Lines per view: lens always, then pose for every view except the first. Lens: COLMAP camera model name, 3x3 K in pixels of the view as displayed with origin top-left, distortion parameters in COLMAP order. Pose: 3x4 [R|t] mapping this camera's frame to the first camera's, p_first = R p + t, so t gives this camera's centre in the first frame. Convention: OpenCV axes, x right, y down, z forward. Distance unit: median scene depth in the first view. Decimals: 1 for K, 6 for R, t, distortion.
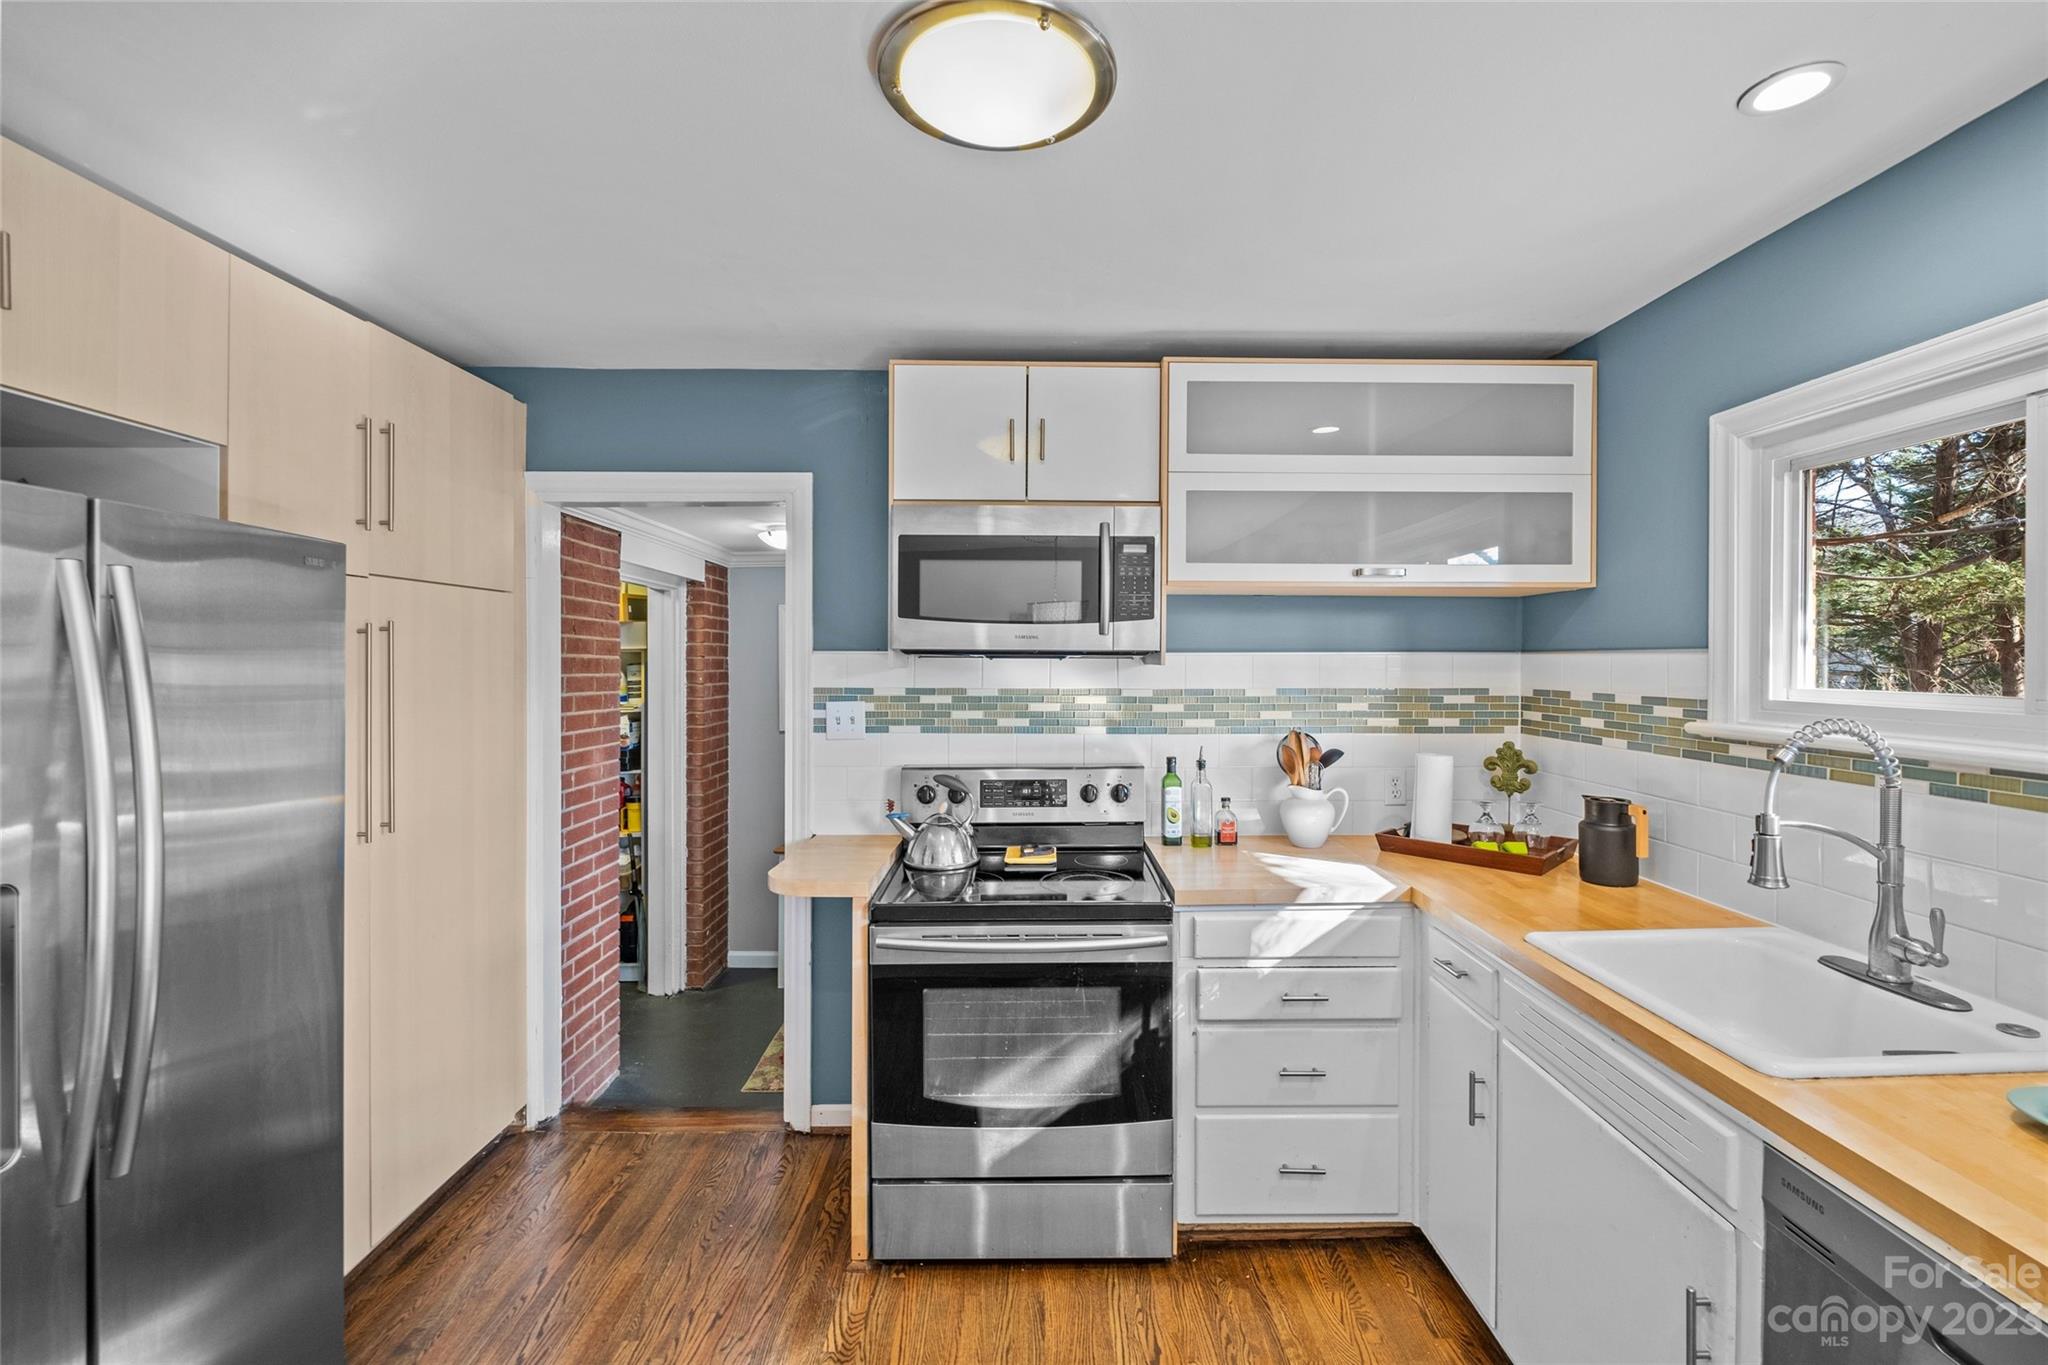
lens RADIAL K [[895.2, 0, 1031.3], [0, 895.2, 656.8], [0, 0, 1]] dist [-0.002735, -0.002408]
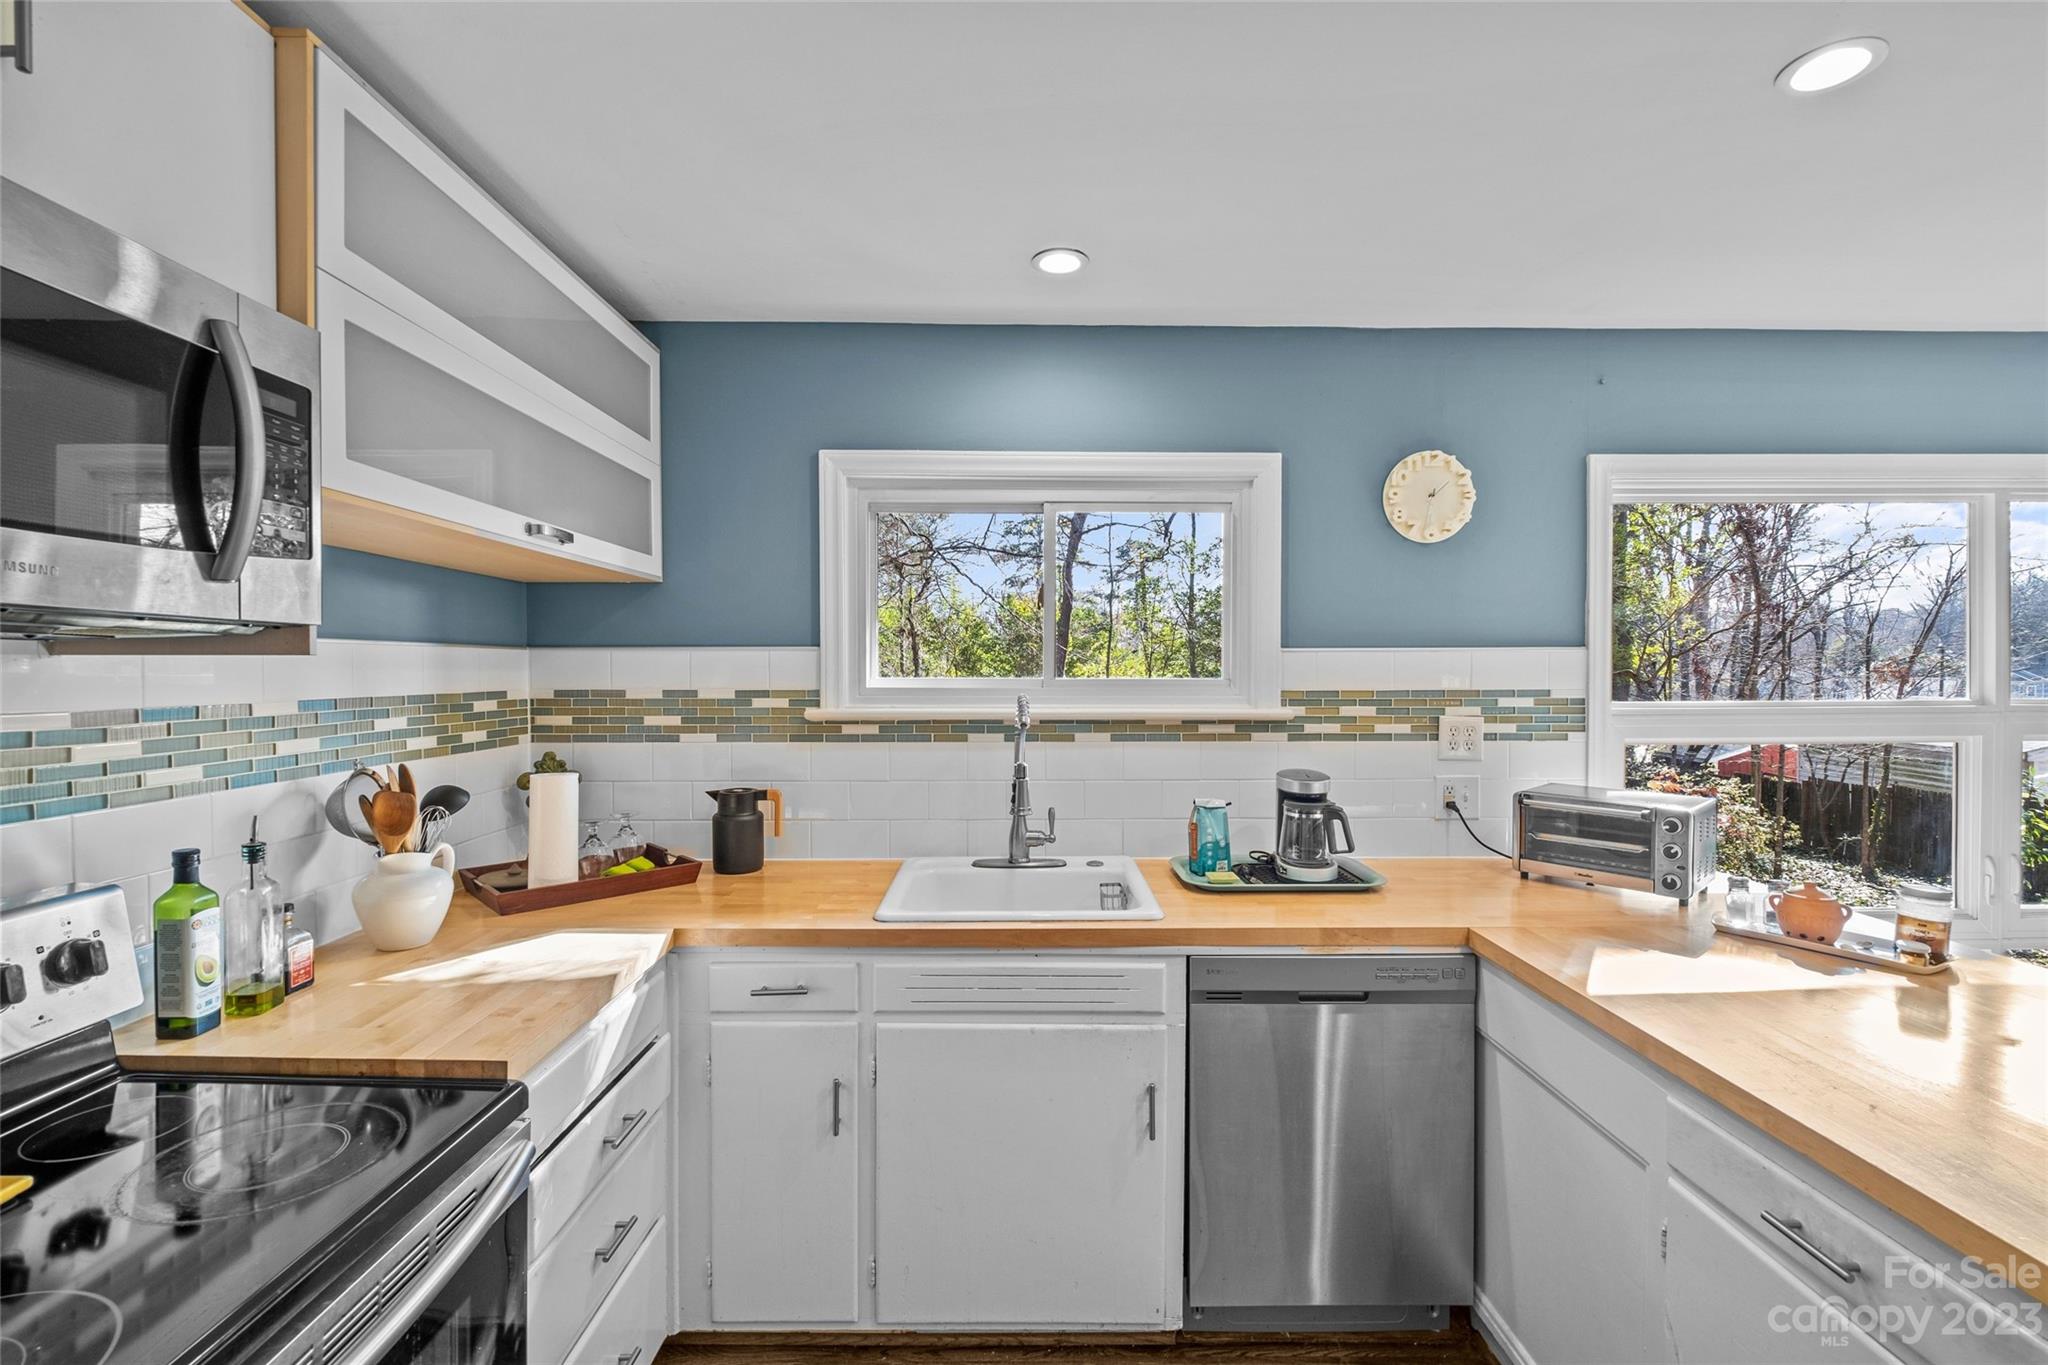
lens RADIAL K [[895.2, 0, 1020.0], [0, 895.2, 675.9], [0, 0, 1]] dist [-0.002735, -0.002408]
pose [[-0.014543, -0.008500, 0.999858, -0.352803], [-0.001472, 0.999963, 0.008480, 0.016066], [-0.999893, -0.001348, -0.014555, 0.620086]]
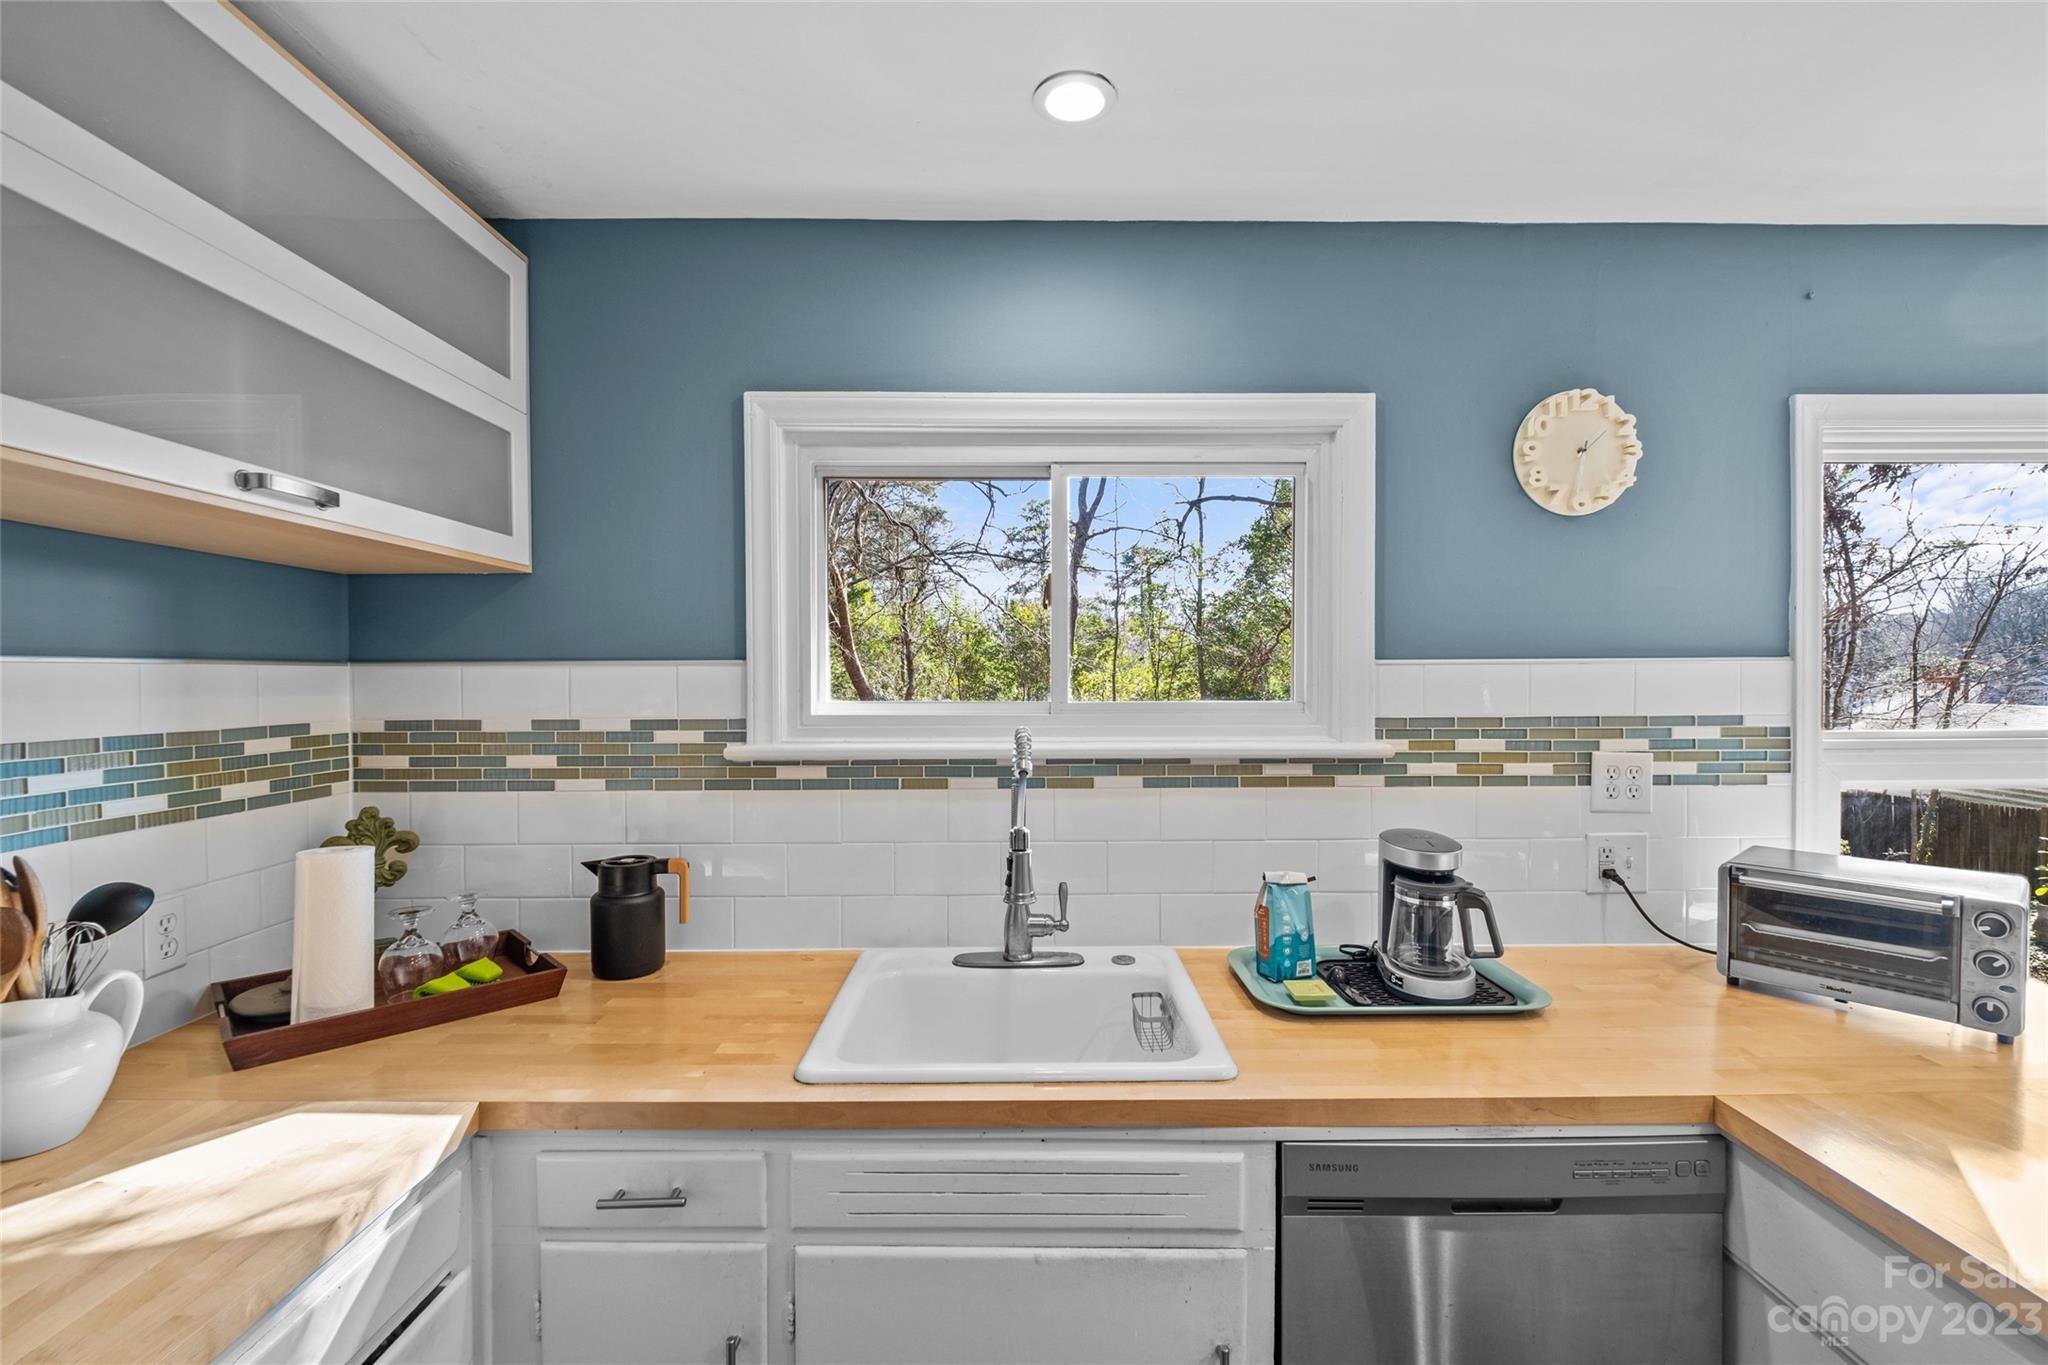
lens RADIAL K [[895.2, 0, 1015.5], [0, 895.2, 684.4], [0, 0, 1]] dist [-0.002735, -0.002408]
pose [[-0.004481, -0.009717, 0.999943, -0.089942], [0.001590, 0.999951, 0.009724, 0.005526], [-0.999989, 0.001633, -0.004465, 0.611829]]
